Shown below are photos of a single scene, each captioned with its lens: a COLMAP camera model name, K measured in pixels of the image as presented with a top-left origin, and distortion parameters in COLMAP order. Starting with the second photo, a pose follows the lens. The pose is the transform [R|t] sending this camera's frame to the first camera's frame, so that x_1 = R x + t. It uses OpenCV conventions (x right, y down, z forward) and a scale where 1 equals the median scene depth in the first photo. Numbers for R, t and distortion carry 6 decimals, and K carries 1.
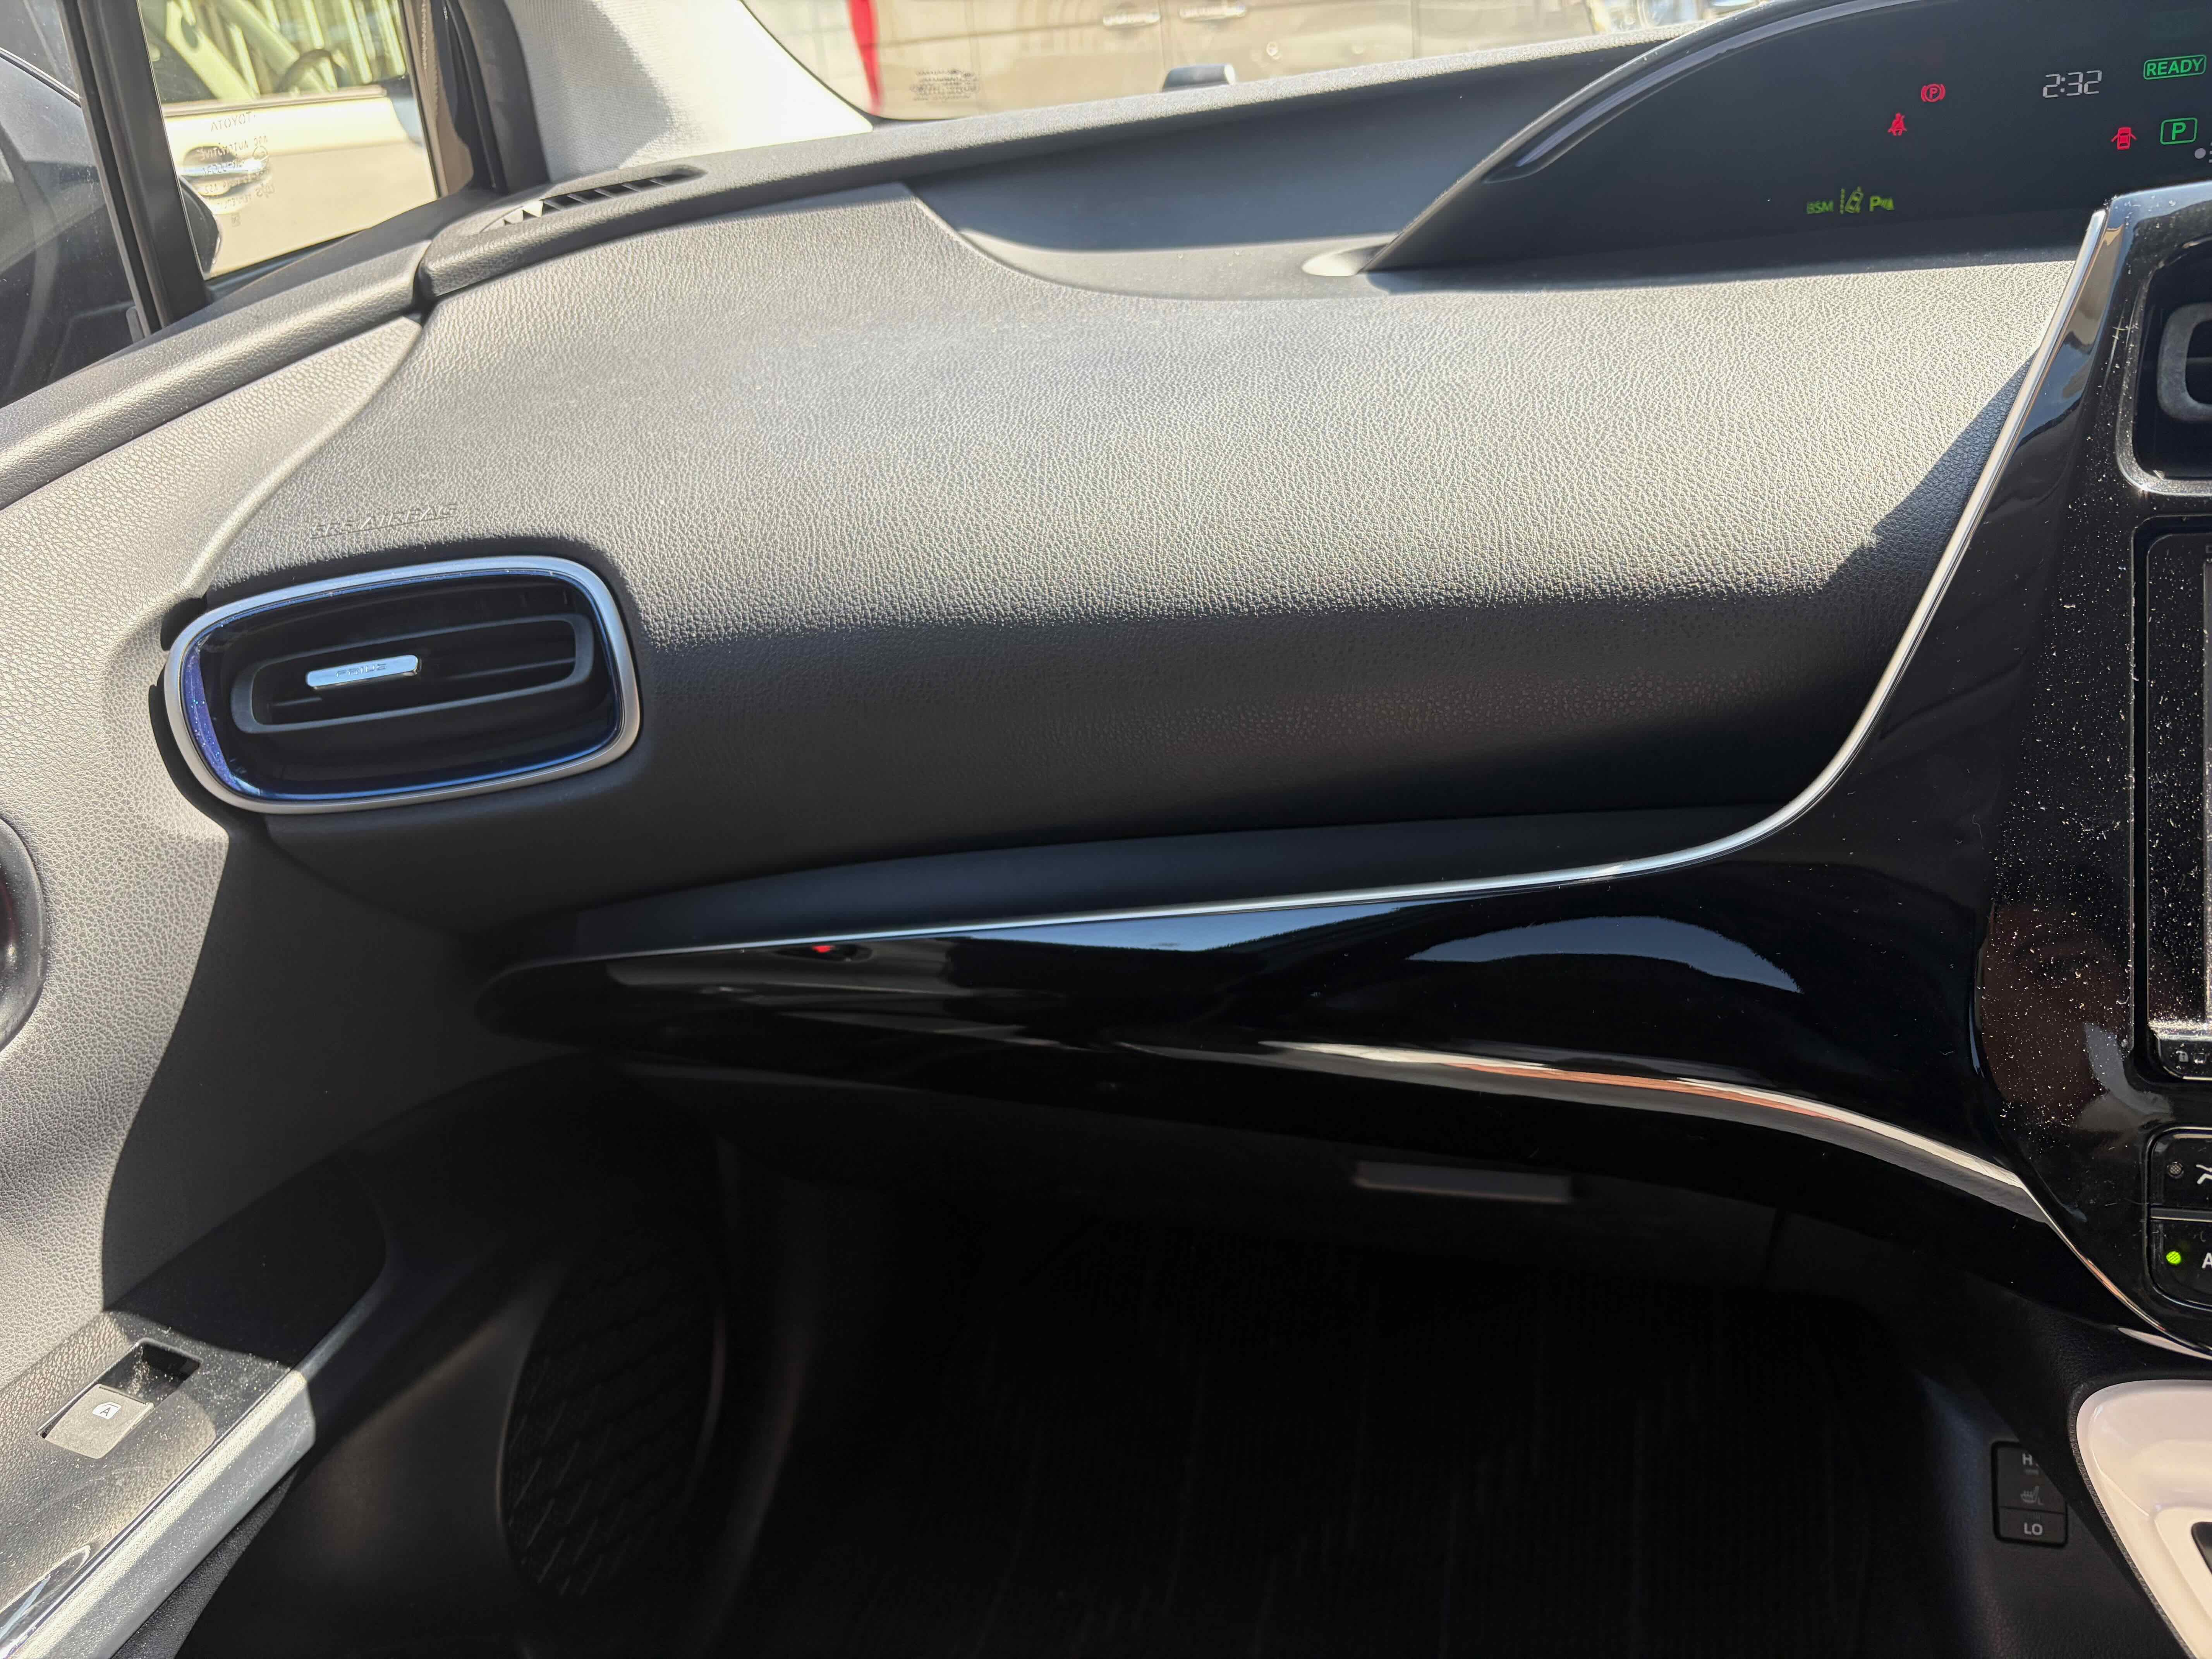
lens RADIAL K [[1674.3, 0, 1103.1], [0, 1674.3, 826.3], [0, 0, 1]] dist [0.044258, -0.056820]
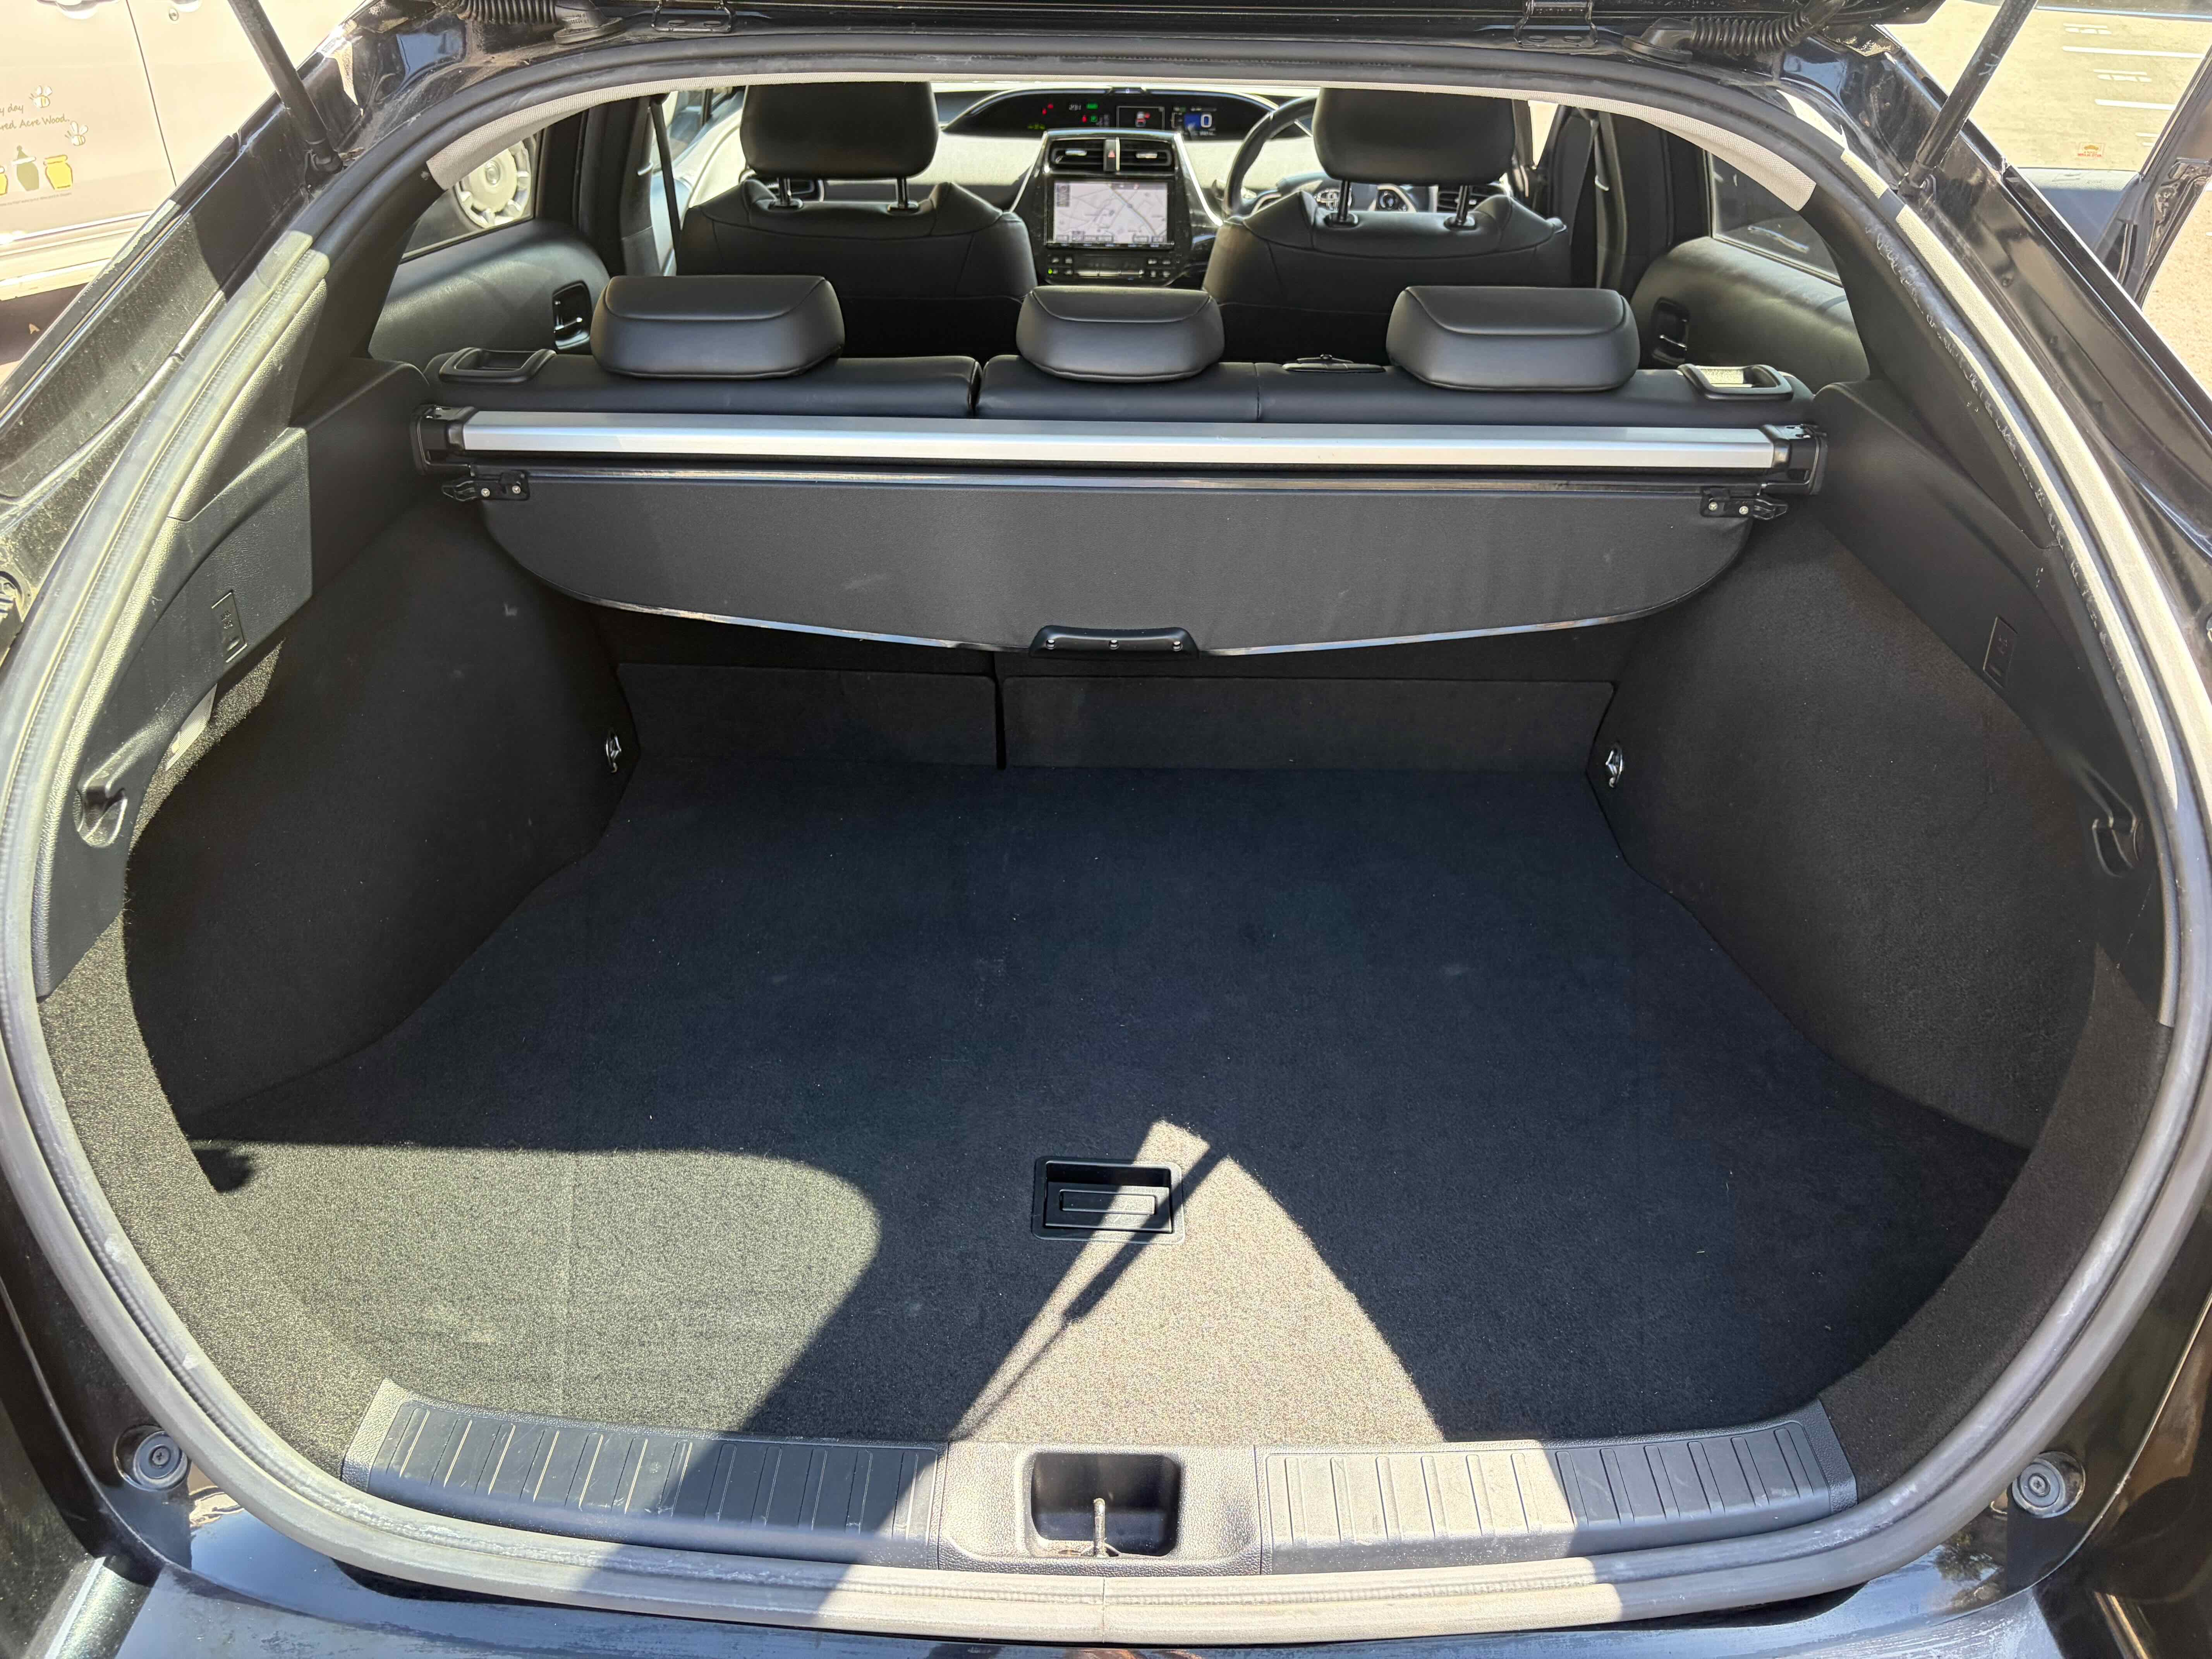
lens RADIAL K [[1701.4, 0, 1107.5], [0, 1701.4, 858.4], [0, 0, 1]] dist [-0.000669, -0.006833]
pose [[0.954769, -0.025100, 0.296286, -1.079498], [-0.002255, 0.995791, 0.091625, 1.594424], [-0.297339, -0.088149, 0.950694, -4.854700]]
